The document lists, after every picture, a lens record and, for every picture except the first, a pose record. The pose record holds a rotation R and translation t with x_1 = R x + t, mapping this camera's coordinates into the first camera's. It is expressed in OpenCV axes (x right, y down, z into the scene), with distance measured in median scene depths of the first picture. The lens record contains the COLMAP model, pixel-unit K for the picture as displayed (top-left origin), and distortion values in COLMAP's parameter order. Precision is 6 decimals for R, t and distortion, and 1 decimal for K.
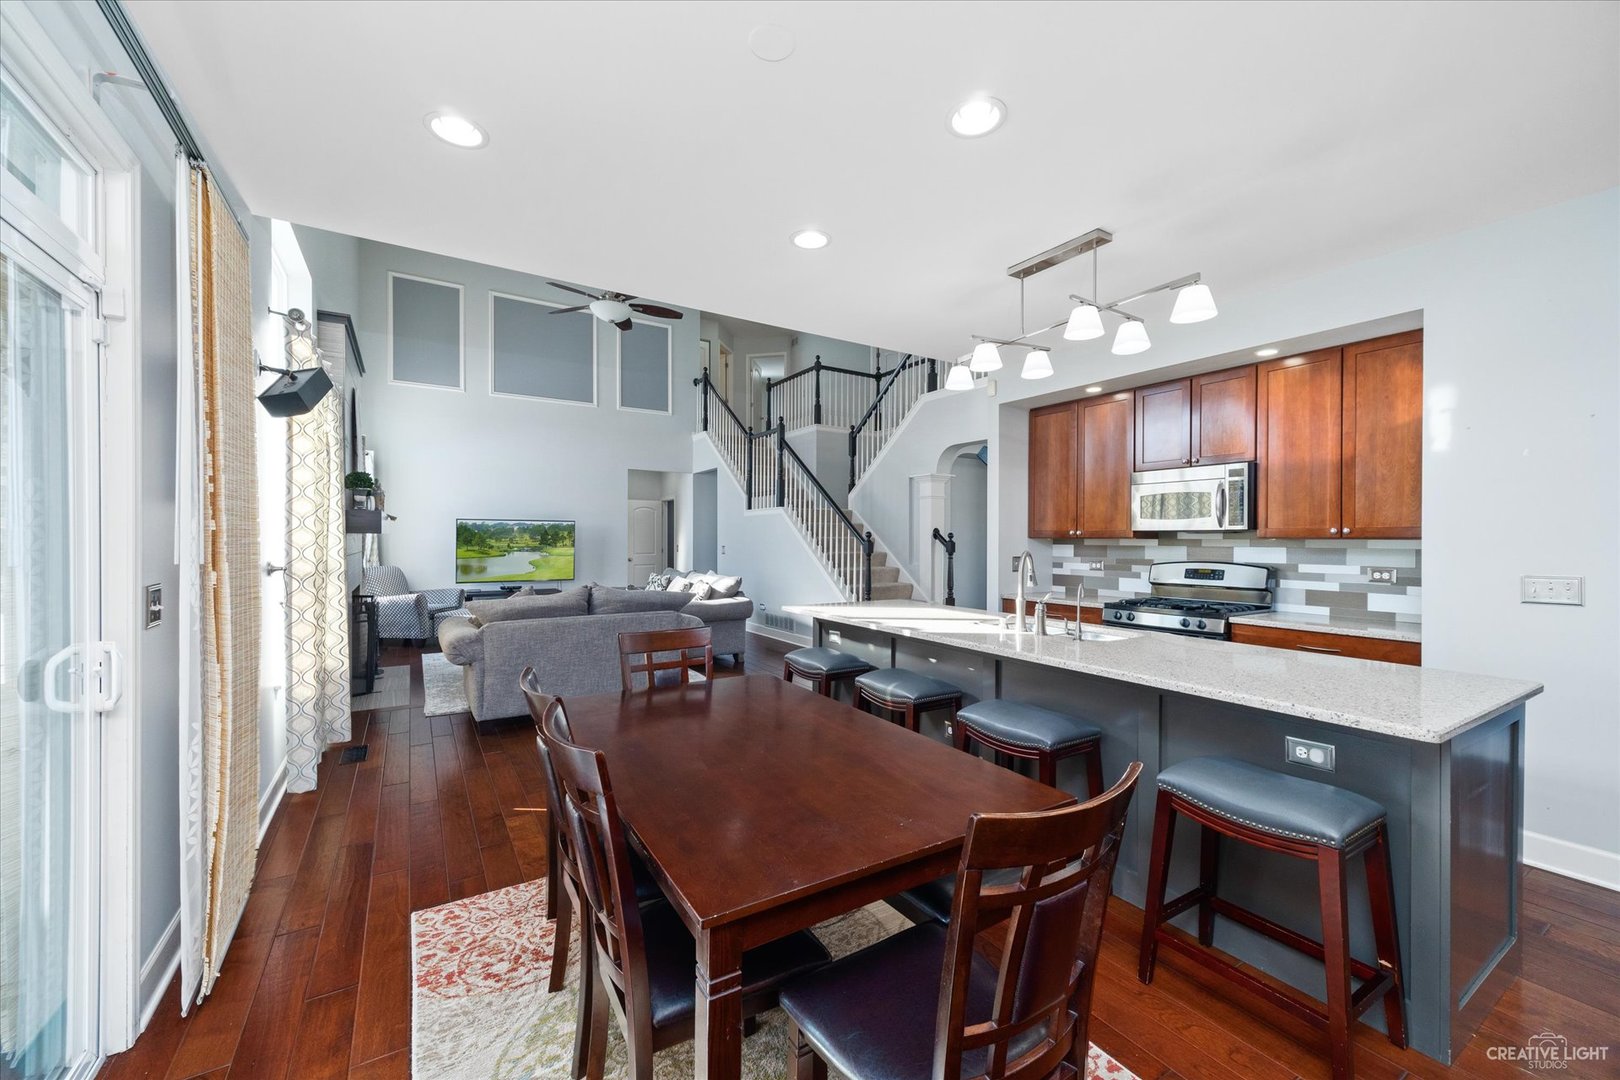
lens RADIAL K [[641.4, 0, 813.8], [0, 641.4, 540.9], [0, 0, 1]] dist [0.006780, -0.000292]
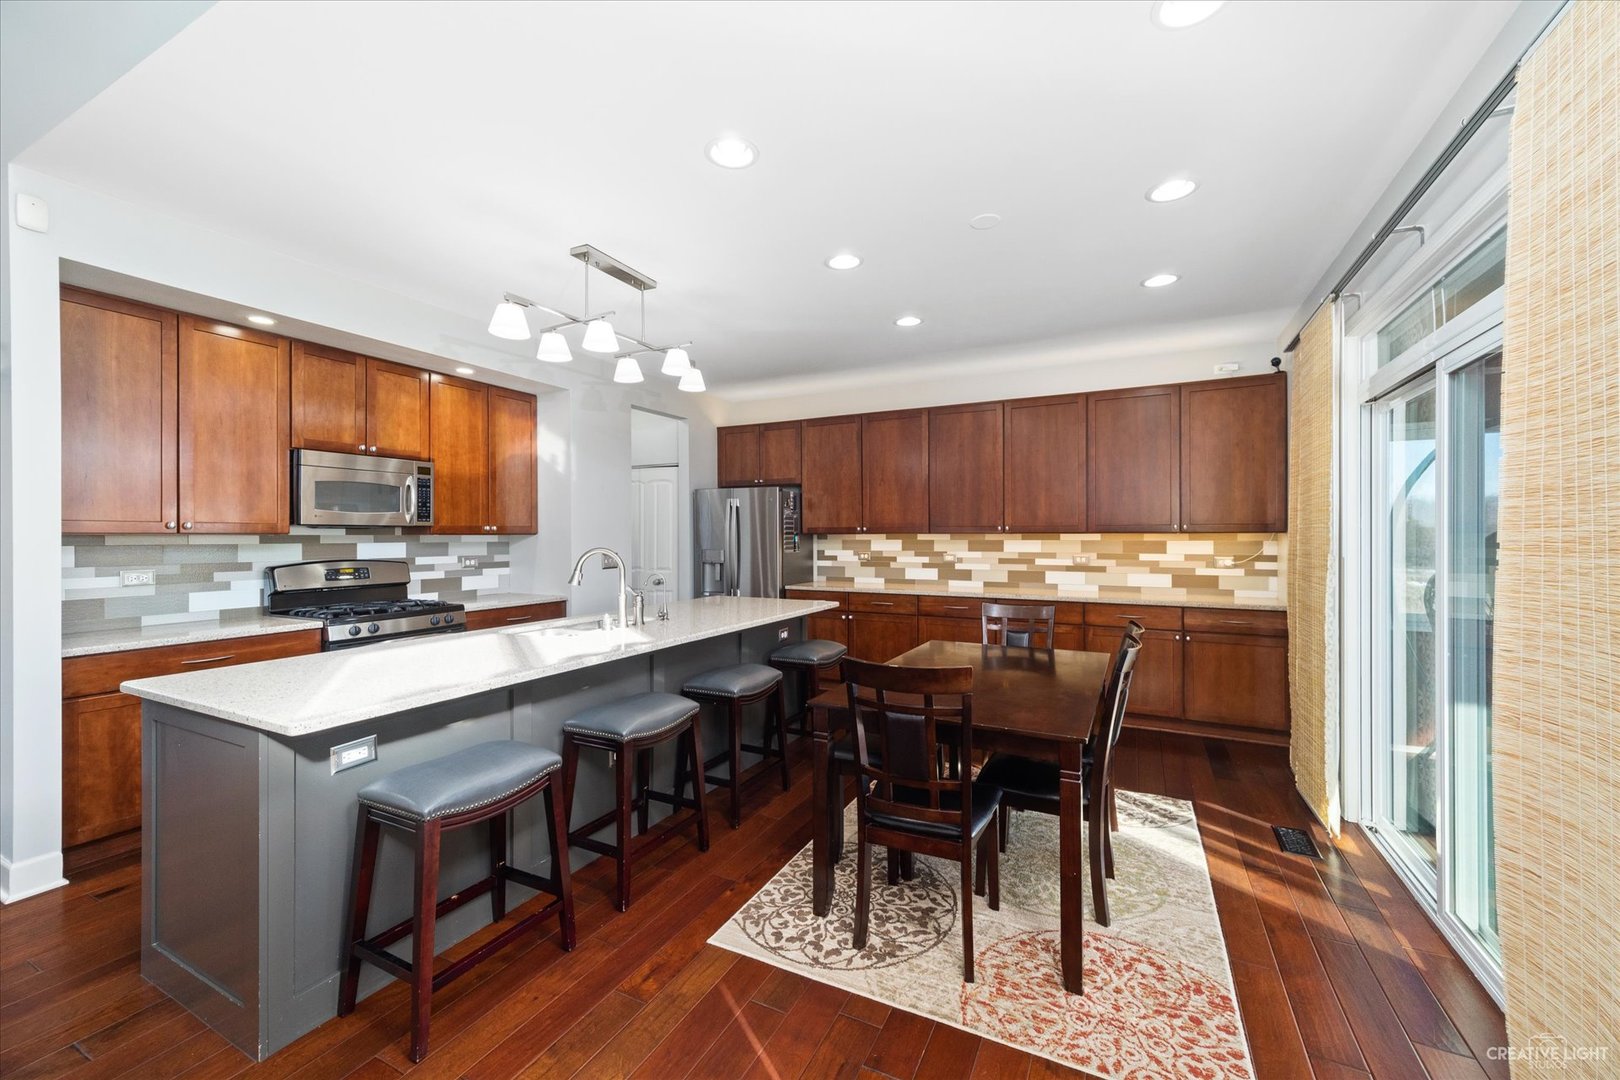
lens RADIAL K [[641.4, 0, 811.0], [0, 641.4, 534.8], [0, 0, 1]] dist [0.006780, -0.000292]
pose [[-0.515604, -0.003473, 0.856820, -0.583492], [0.001712, 0.999986, 0.005084, -0.007610], [-0.856826, 0.004088, -0.515590, 1.065946]]
